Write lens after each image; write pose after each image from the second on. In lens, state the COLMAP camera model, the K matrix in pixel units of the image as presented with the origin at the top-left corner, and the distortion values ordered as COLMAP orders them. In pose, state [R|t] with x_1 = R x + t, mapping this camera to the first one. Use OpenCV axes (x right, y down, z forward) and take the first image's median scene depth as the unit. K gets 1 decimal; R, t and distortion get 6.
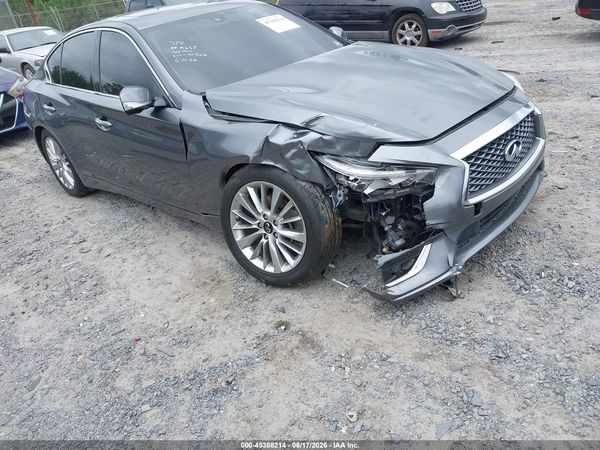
lens RADIAL K [[474.7, 0, 308.3], [0, 474.7, 221.1], [0, 0, 1]] dist [0.045186, -0.054728]
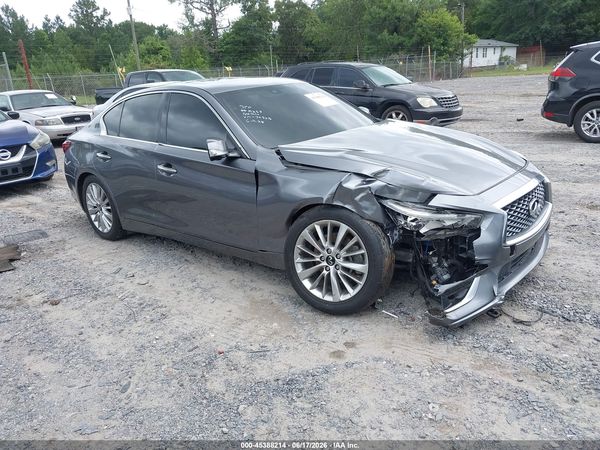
lens RADIAL K [[480.4, 0, 307.5], [0, 480.4, 212.8], [0, 0, 1]] dist [0.051183, -0.083995]
pose [[0.995379, 0.061057, 0.074114, -0.247276], [-0.046452, 0.981669, -0.184845, 0.124780], [-0.084041, 0.180548, 0.979969, -0.174460]]
